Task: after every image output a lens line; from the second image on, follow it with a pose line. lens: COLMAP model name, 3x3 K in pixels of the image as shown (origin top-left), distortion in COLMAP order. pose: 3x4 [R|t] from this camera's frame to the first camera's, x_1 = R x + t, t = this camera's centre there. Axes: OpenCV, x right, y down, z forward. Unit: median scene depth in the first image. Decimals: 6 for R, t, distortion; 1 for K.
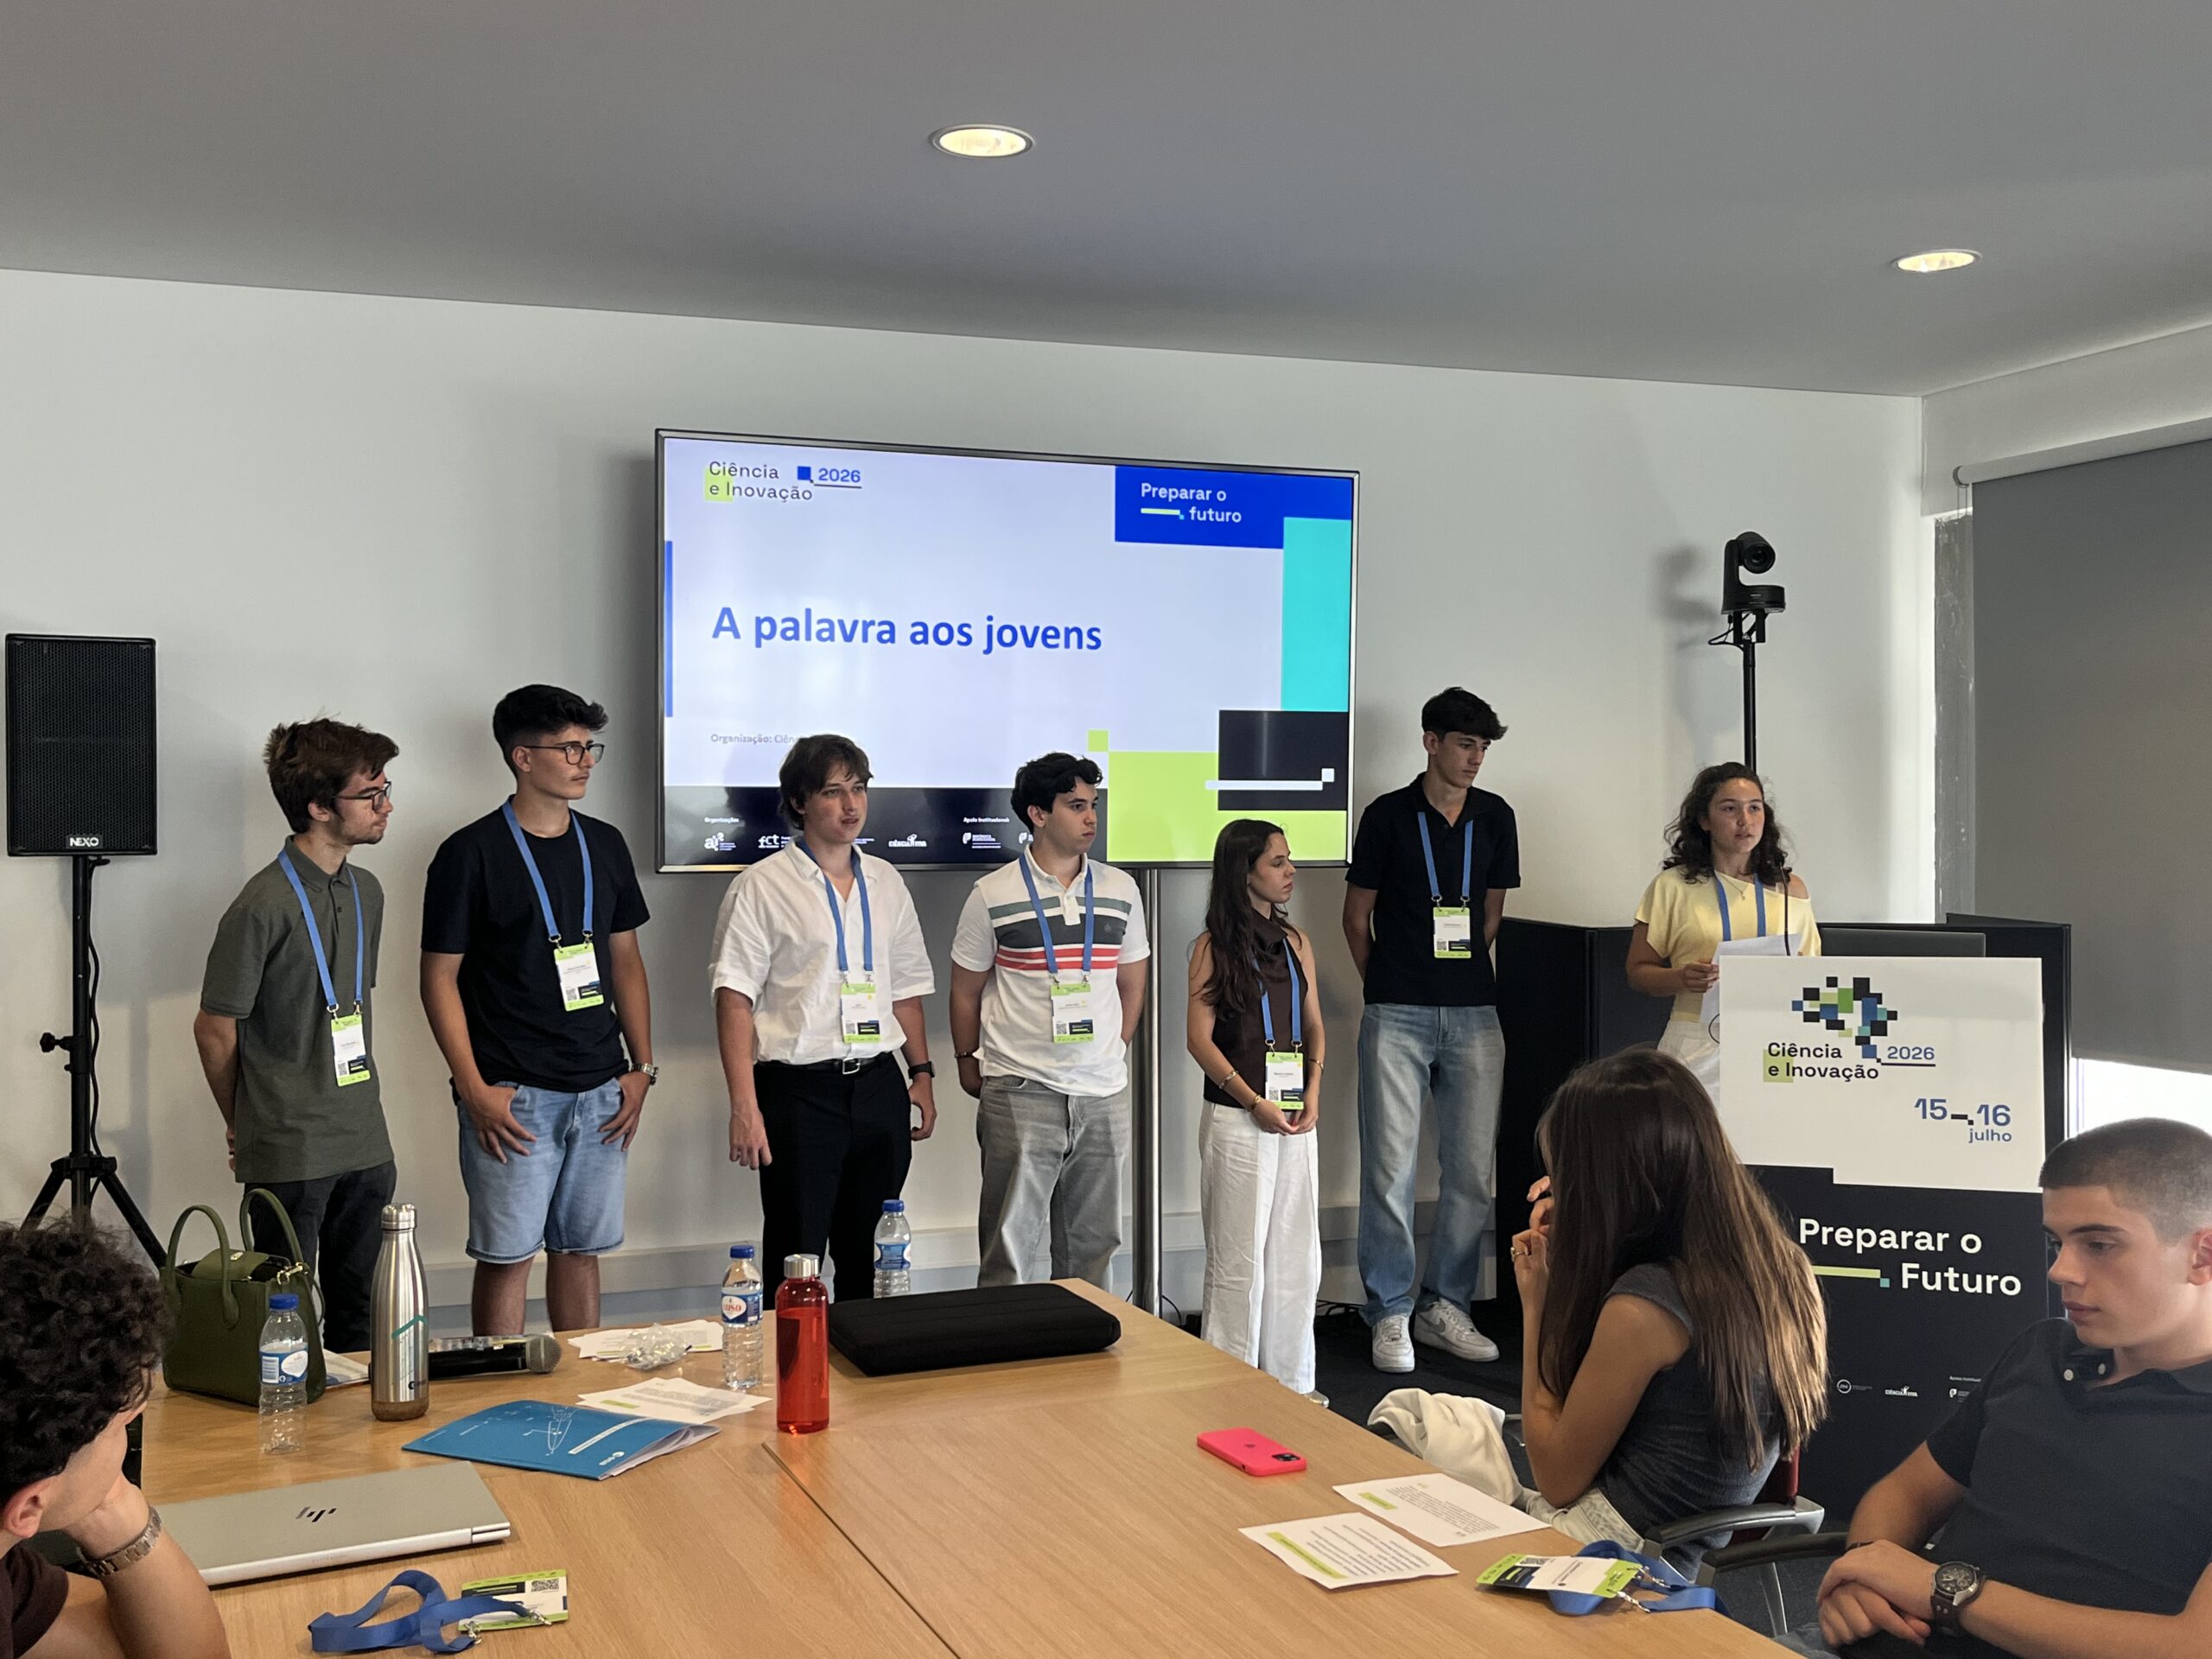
lens RADIAL K [[2170.2, 0, 1106.7], [0, 2170.2, 830.1], [0, 0, 1]] dist [0.026158, 0.000000]
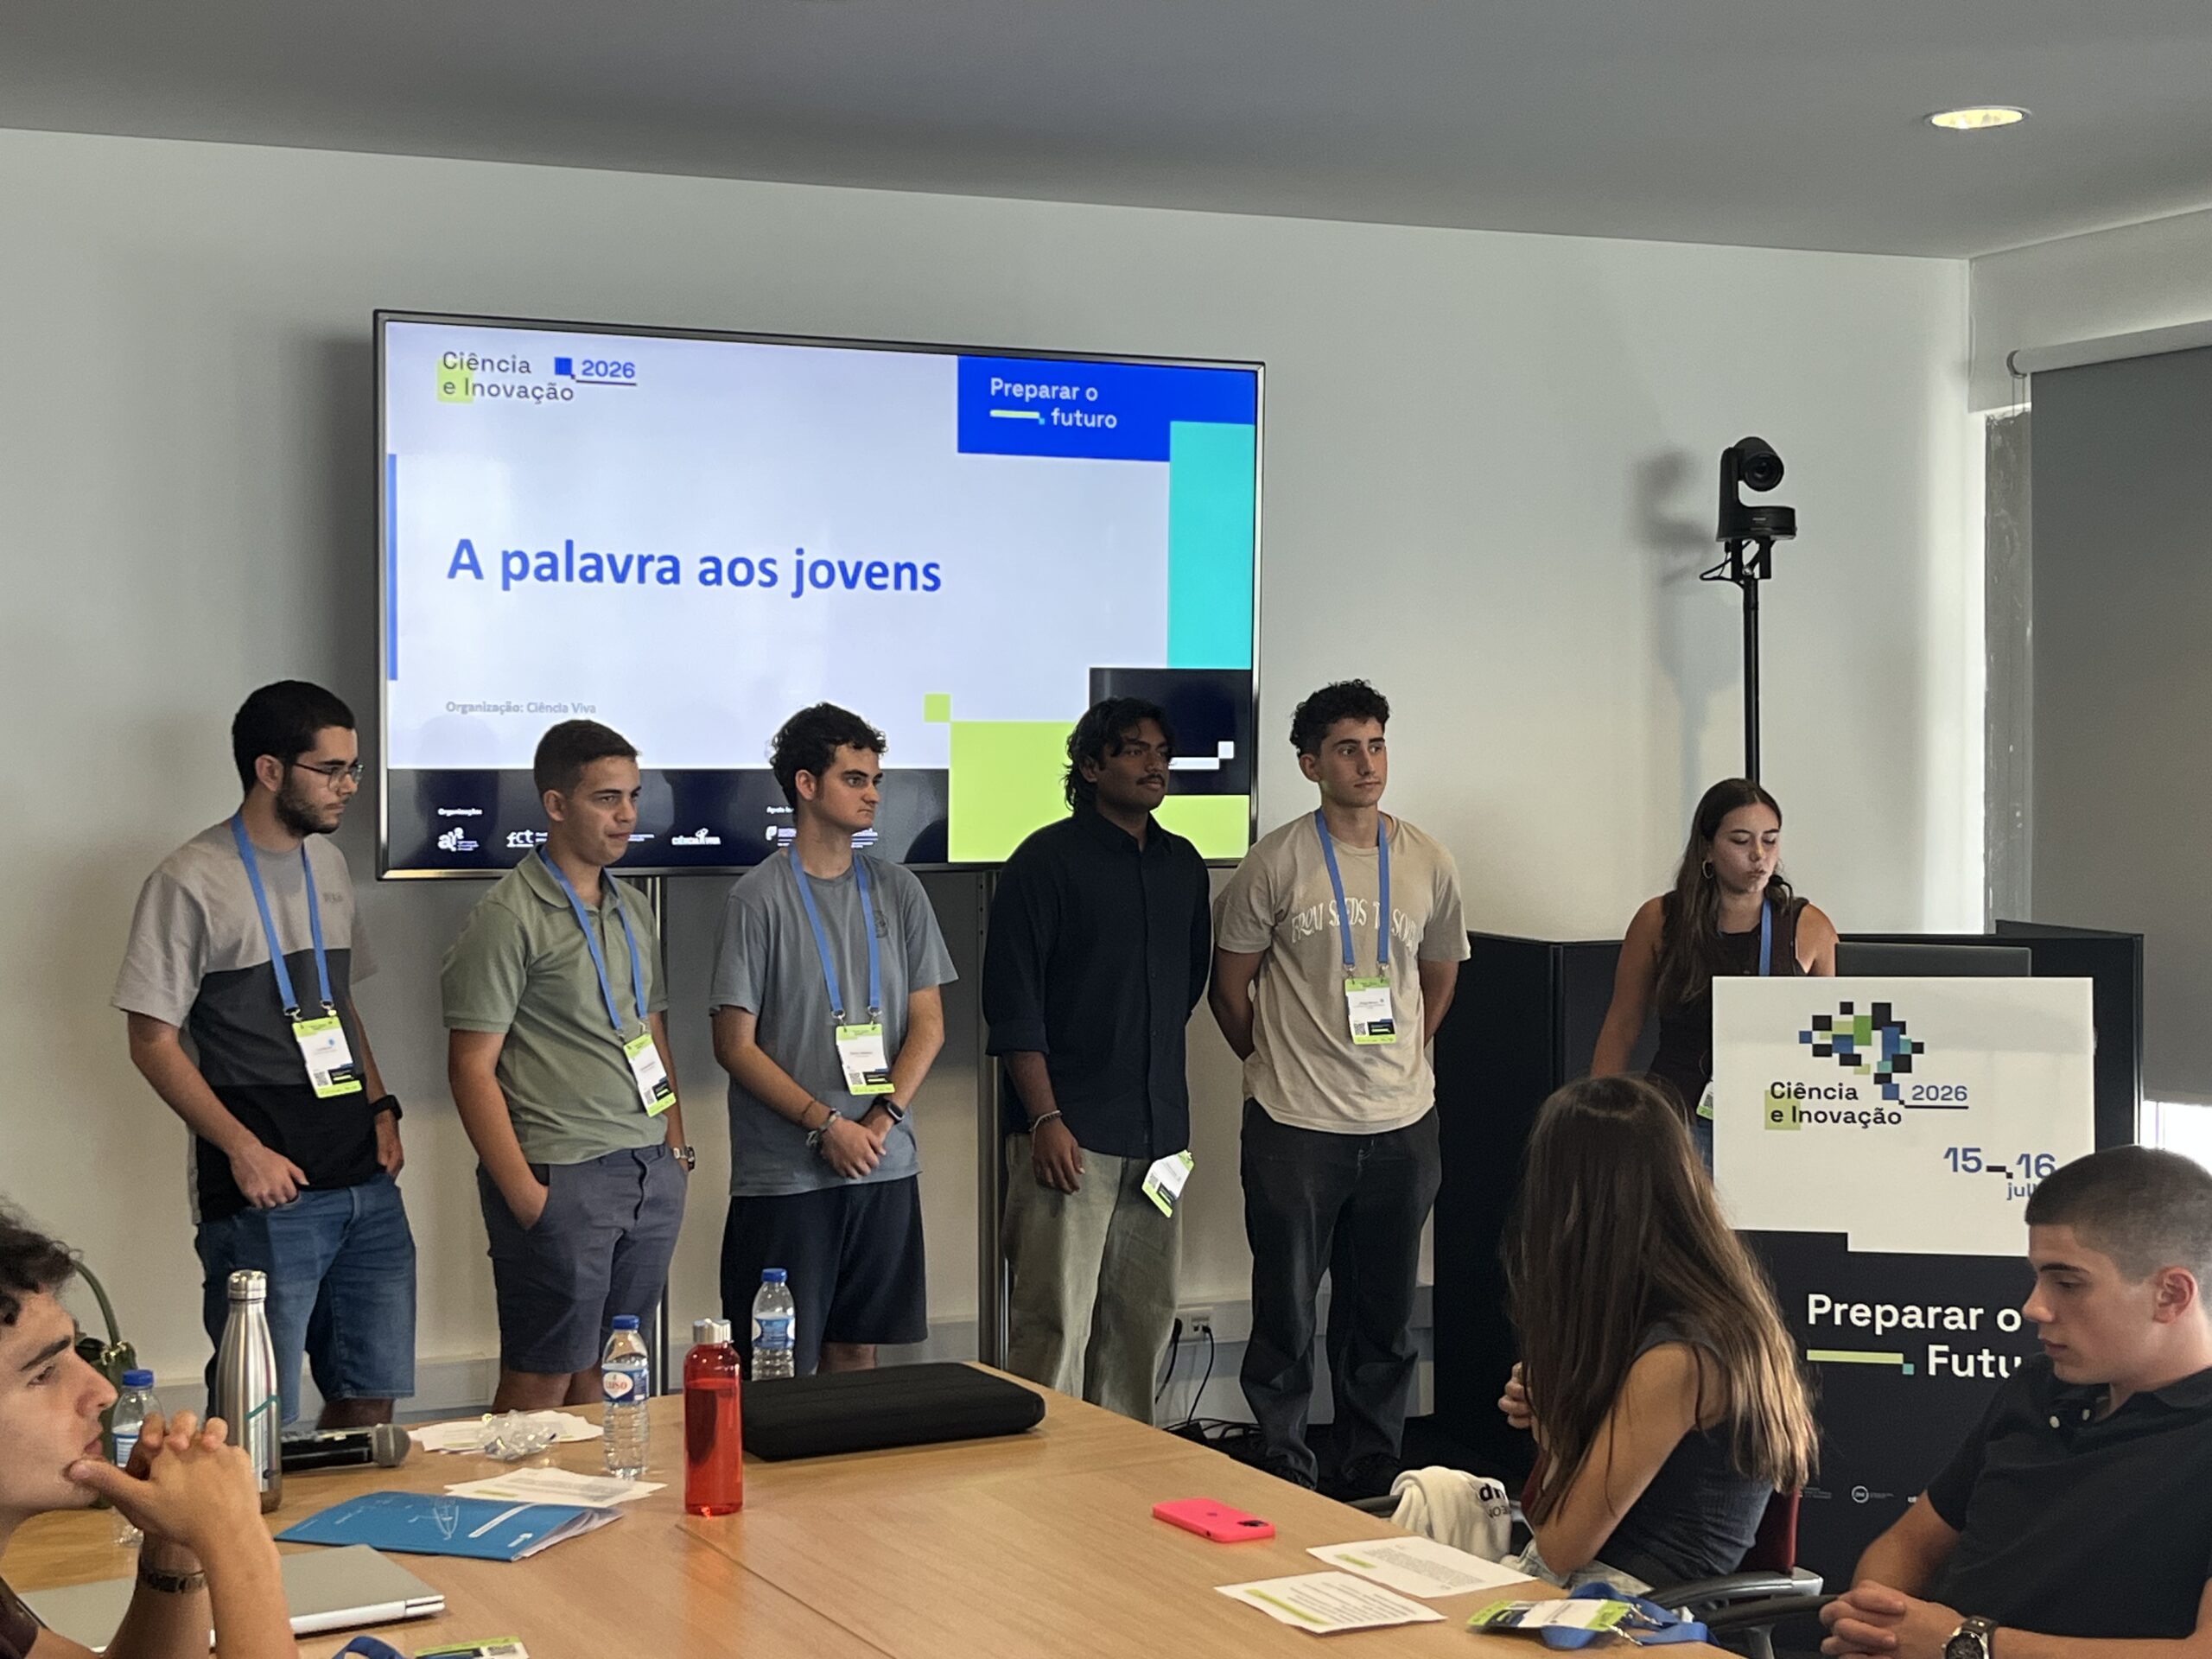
lens RADIAL K [[3176.7, 0, 1085.5], [0, 3176.7, 844.5], [0, 0, 1]] dist [0.067651, 0.000000]
pose [[0.996852, -0.003353, 0.079213, -0.043317], [0.002050, 0.999861, 0.016525, -0.011047], [-0.079258, -0.016311, 0.996721, -0.156621]]
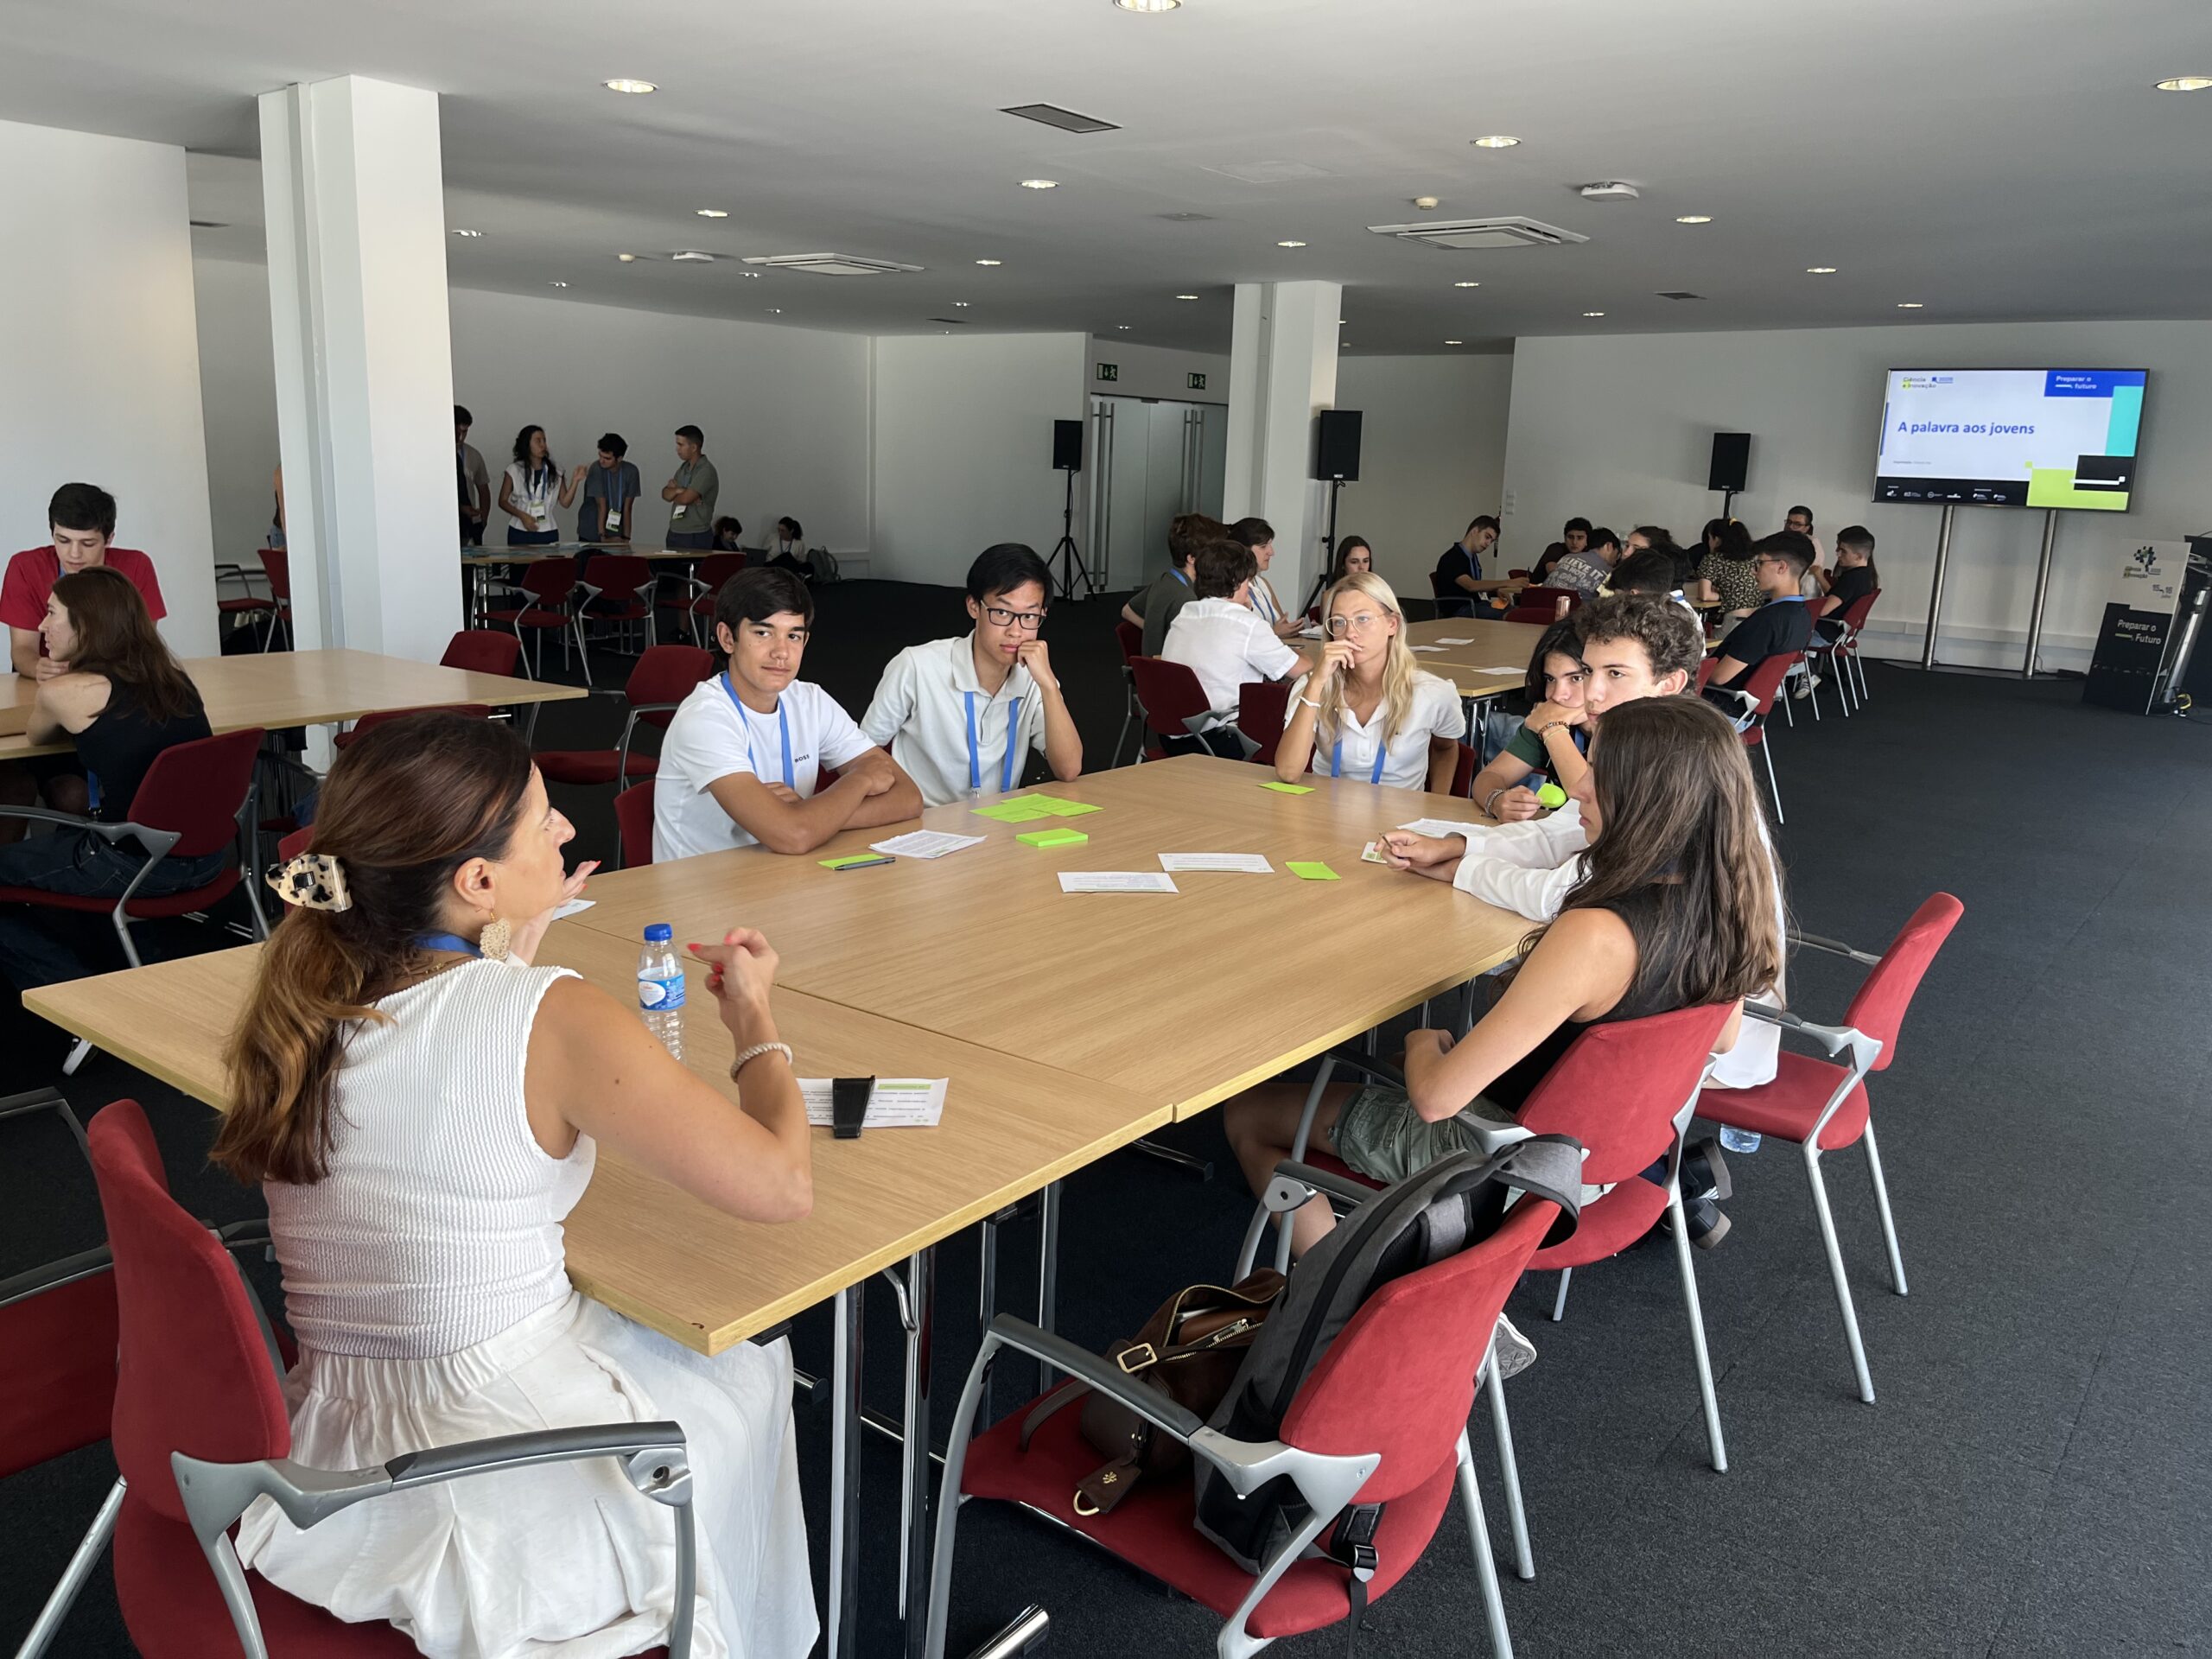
lens RADIAL K [[1662.9, 0, 1107.6], [0, 1662.9, 835.8], [0, 0, 1]] dist [0.006878, -0.035713]
pose [[0.494055, 0.209261, -0.843872, 1.485586], [-0.038418, 0.974909, 0.219263, 0.005358], [0.868581, -0.075908, 0.489698, -1.342929]]
